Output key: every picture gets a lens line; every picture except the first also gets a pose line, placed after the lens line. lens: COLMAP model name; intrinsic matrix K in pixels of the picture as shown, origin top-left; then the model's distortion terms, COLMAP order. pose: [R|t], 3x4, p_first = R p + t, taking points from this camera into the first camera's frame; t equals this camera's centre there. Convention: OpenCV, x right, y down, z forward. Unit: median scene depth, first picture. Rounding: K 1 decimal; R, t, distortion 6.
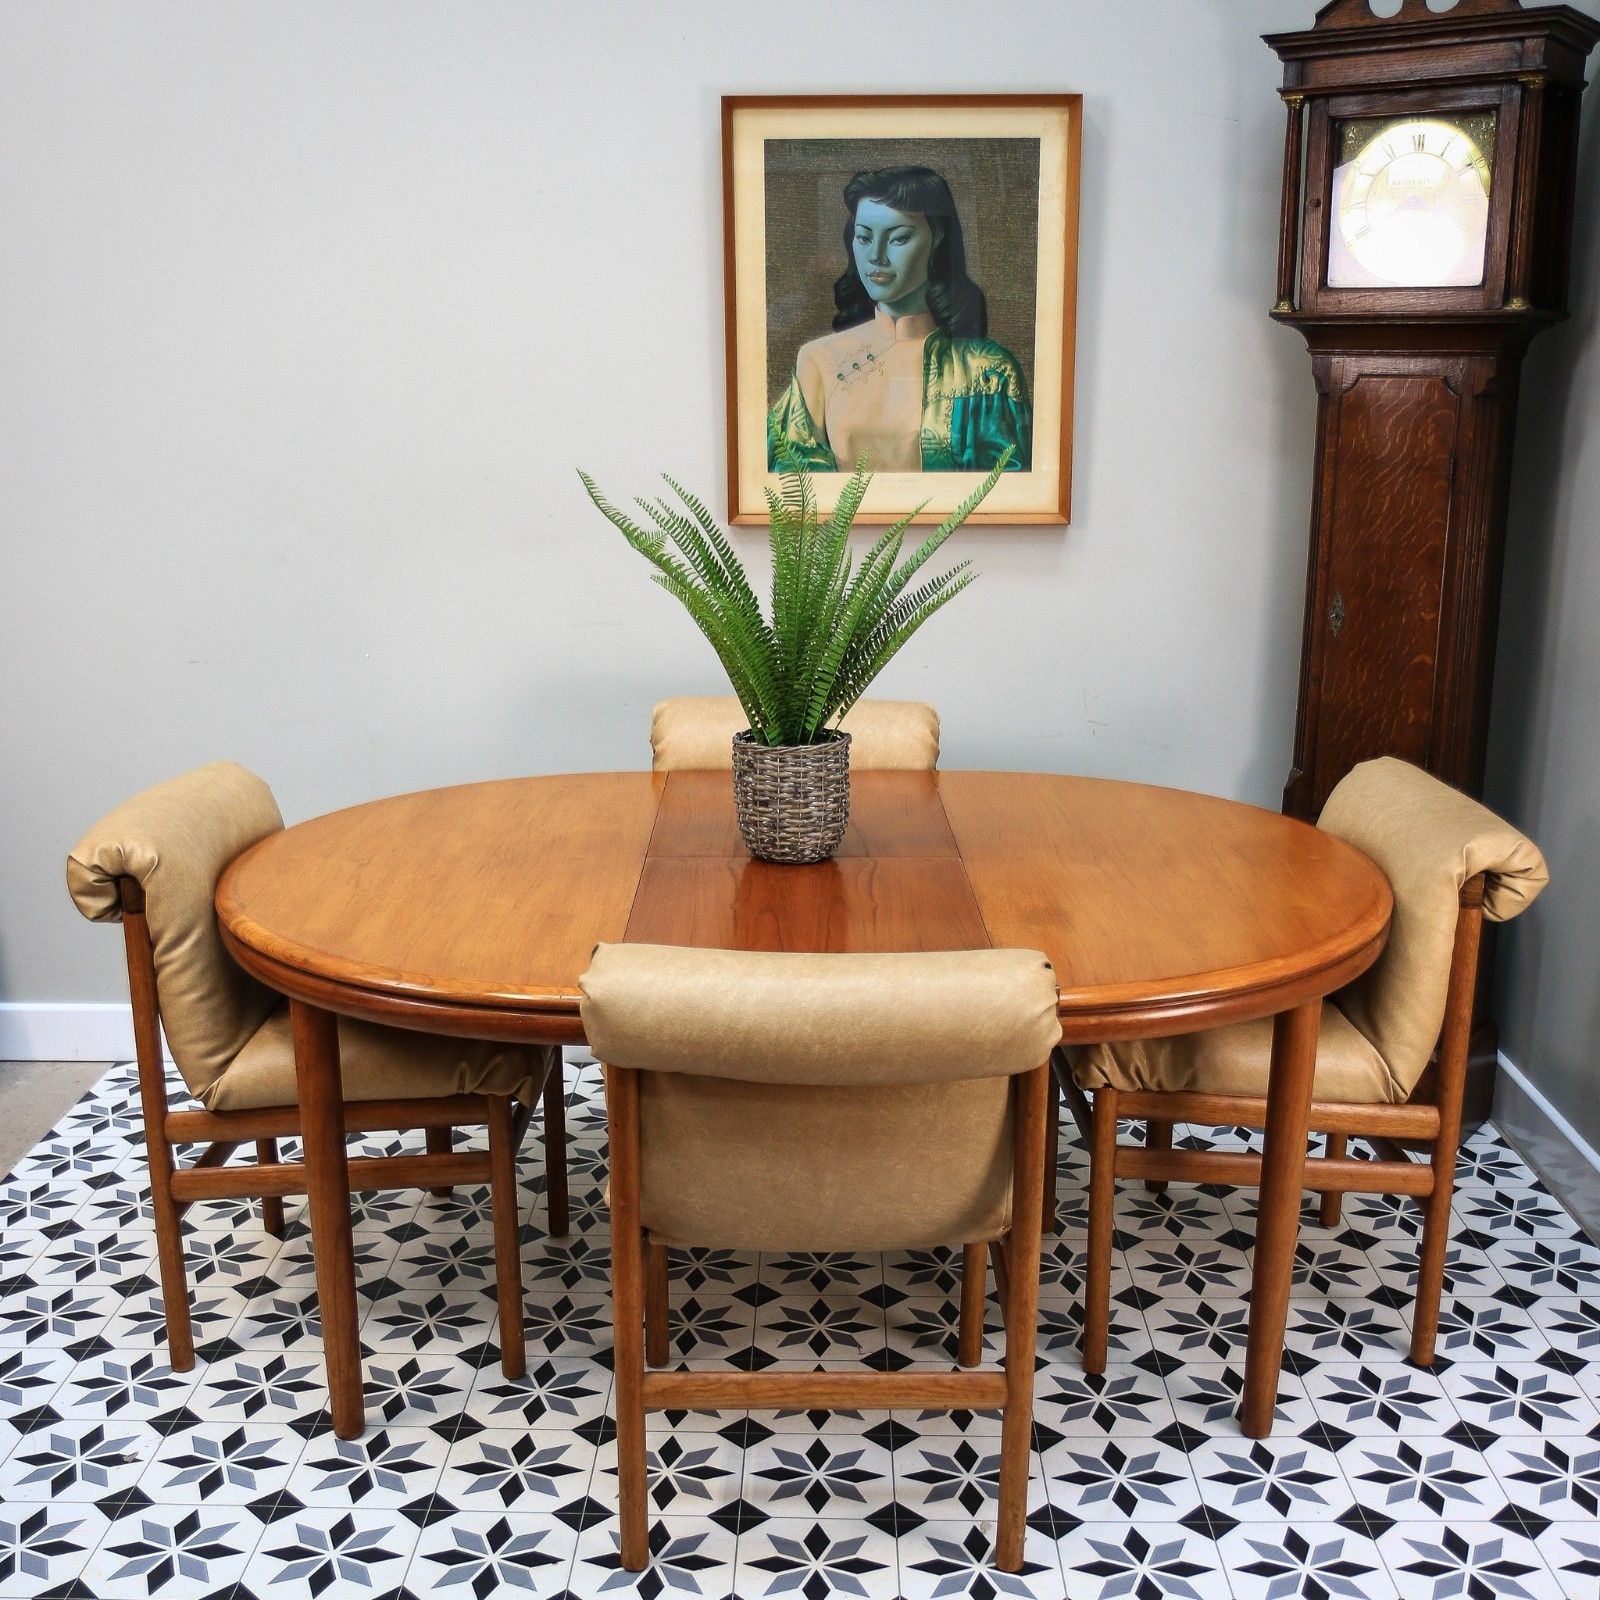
lens RADIAL K [[1932.1, 0, 804.4], [0, 1932.1, 890.3], [0, 0, 1]] dist [-0.063750, 0.000000]
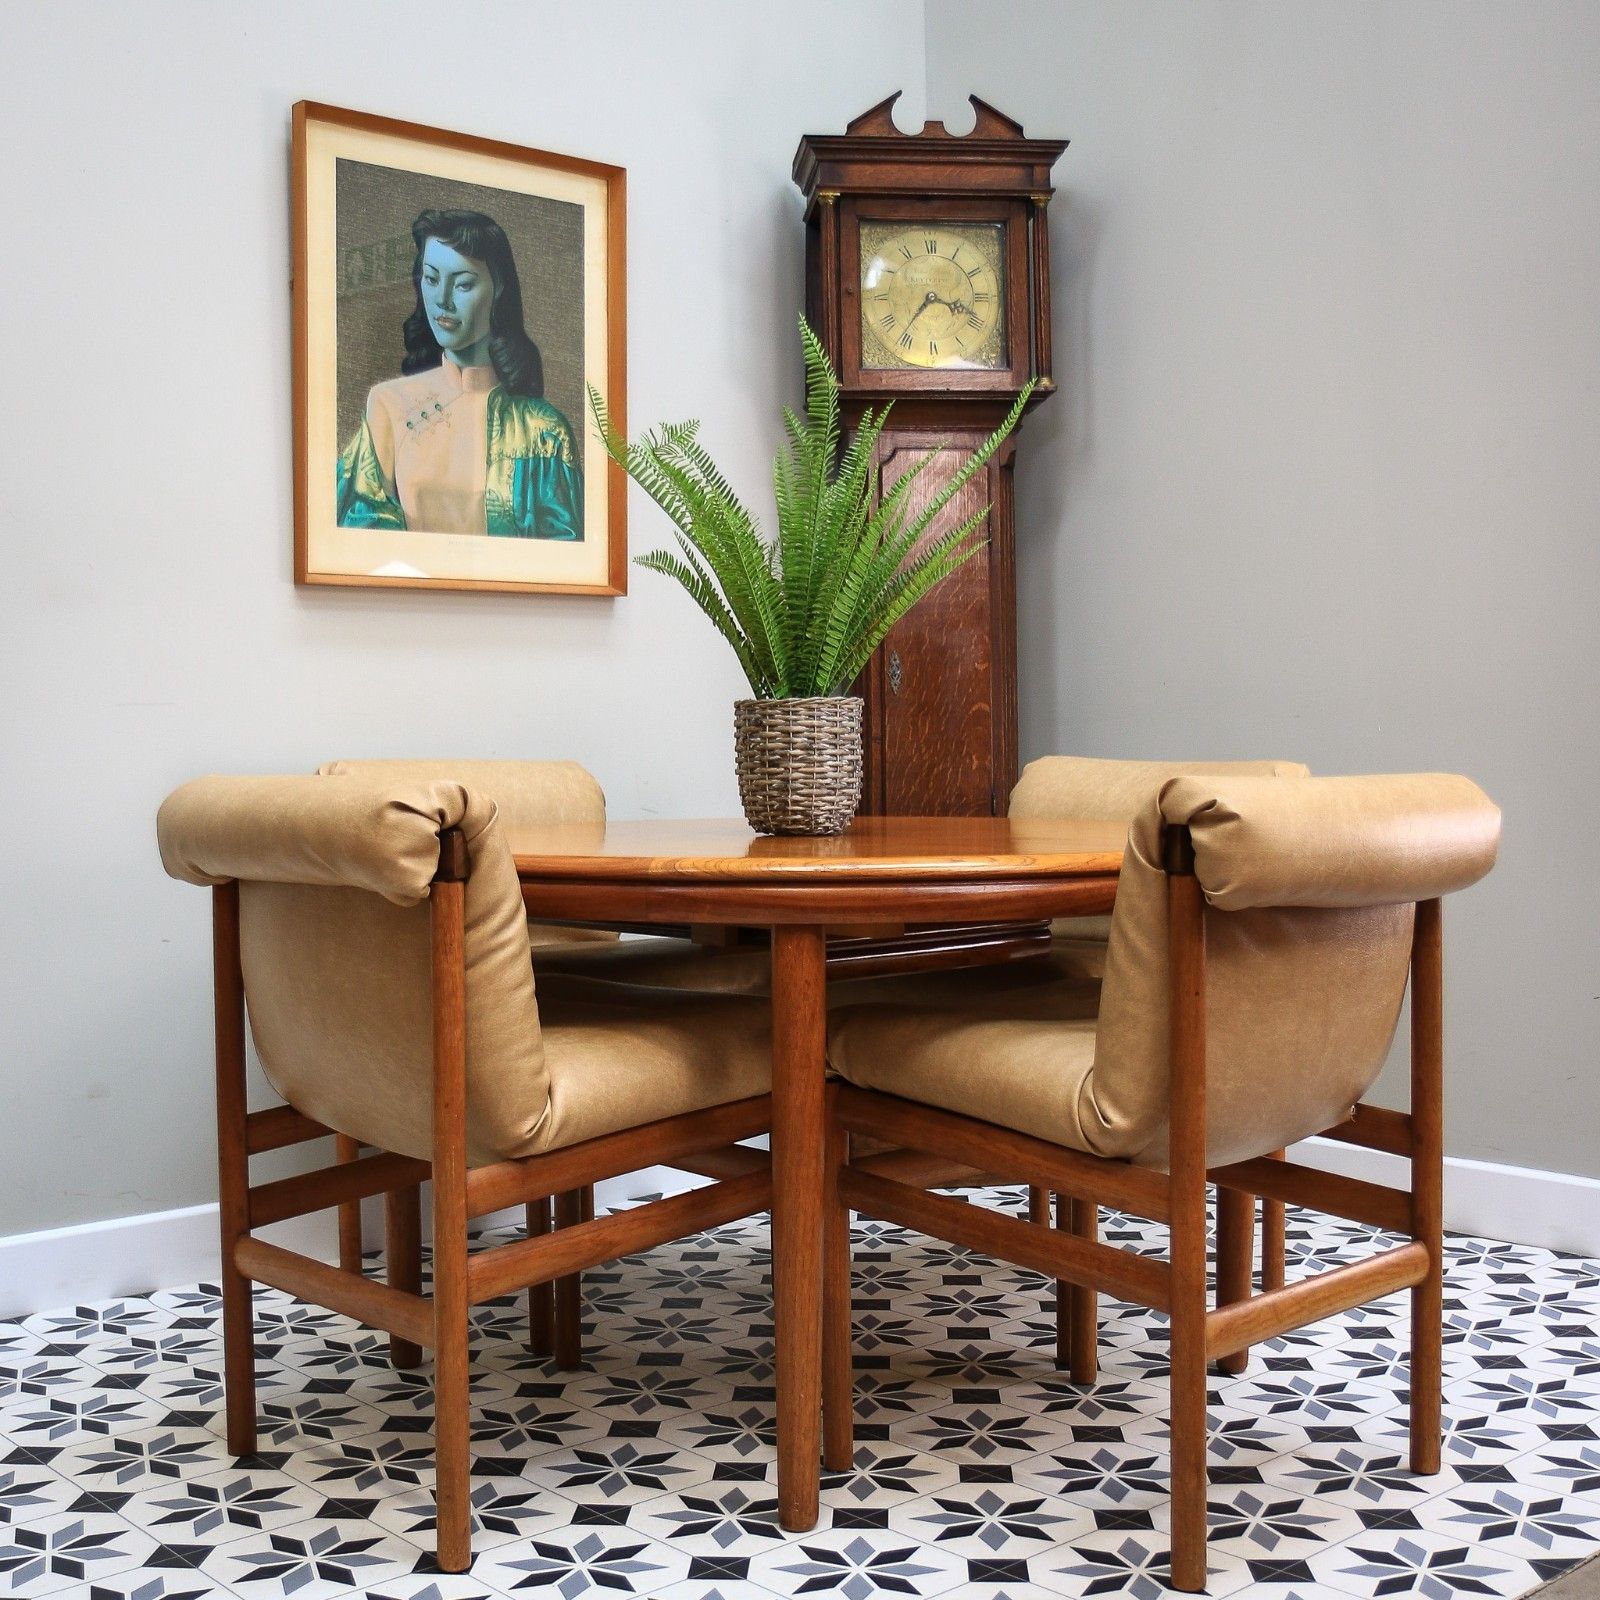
lens RADIAL K [[2030.6, 0, 791.6], [0, 2030.6, 803.6], [0, 0, 1]] dist [-0.053379, 0.000000]
pose [[0.748556, -0.029990, 0.662393, -0.588936], [0.192760, 0.965675, -0.174113, 0.125430], [-0.634435, 0.258016, 0.728643, 0.303264]]
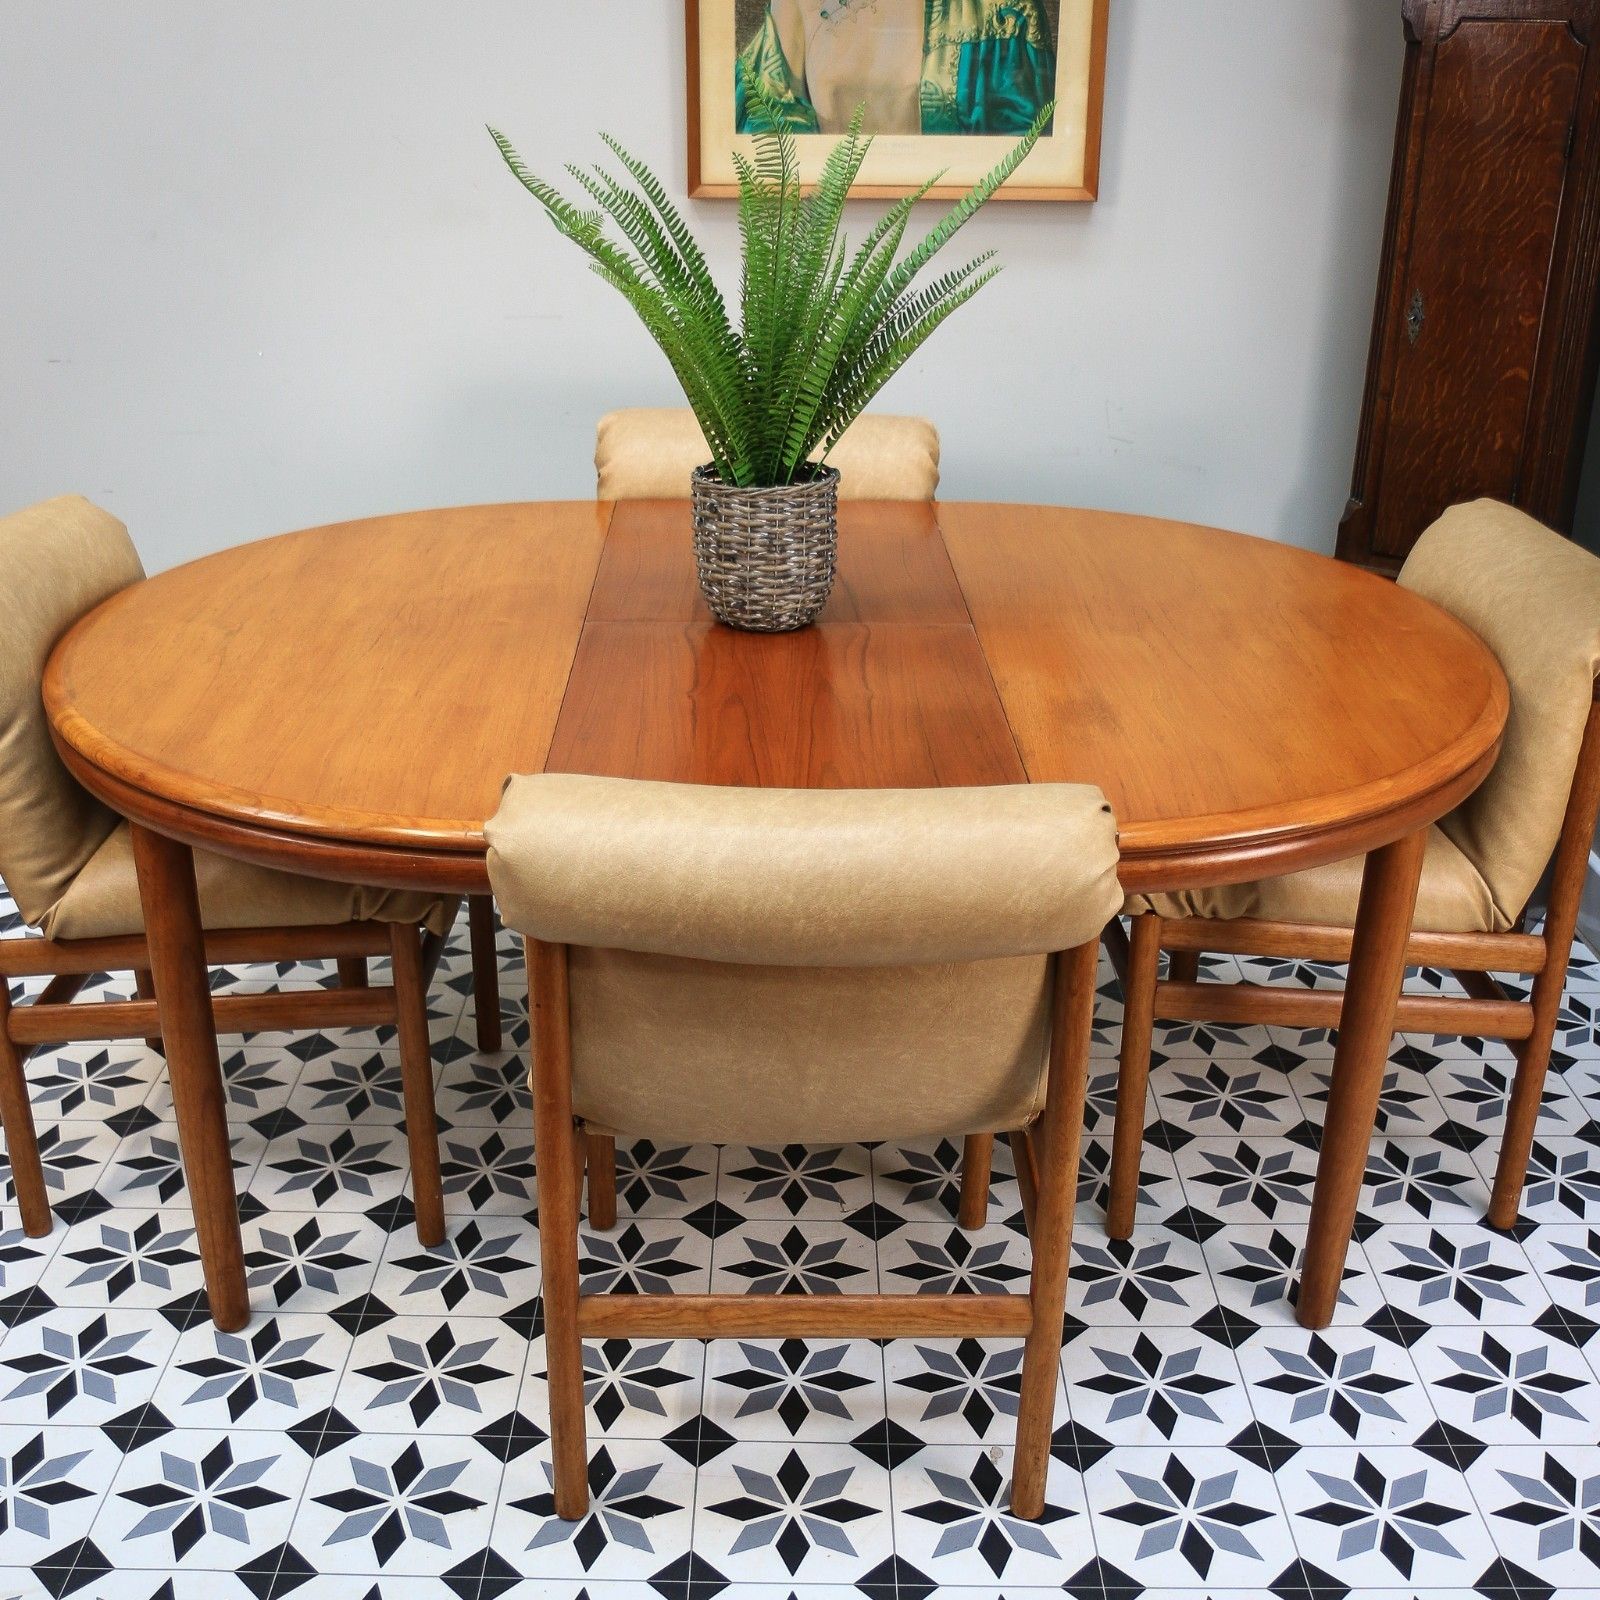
lens RADIAL K [[1932.1, 0, 792.9], [0, 1932.1, 829.9], [0, 0, 1]] dist [-0.063750, 0.000000]
pose [[0.999902, 0.004949, 0.013132, -0.004623], [-0.006658, 0.991028, 0.133488, -0.037107], [-0.012354, -0.133563, 0.990963, 0.176178]]
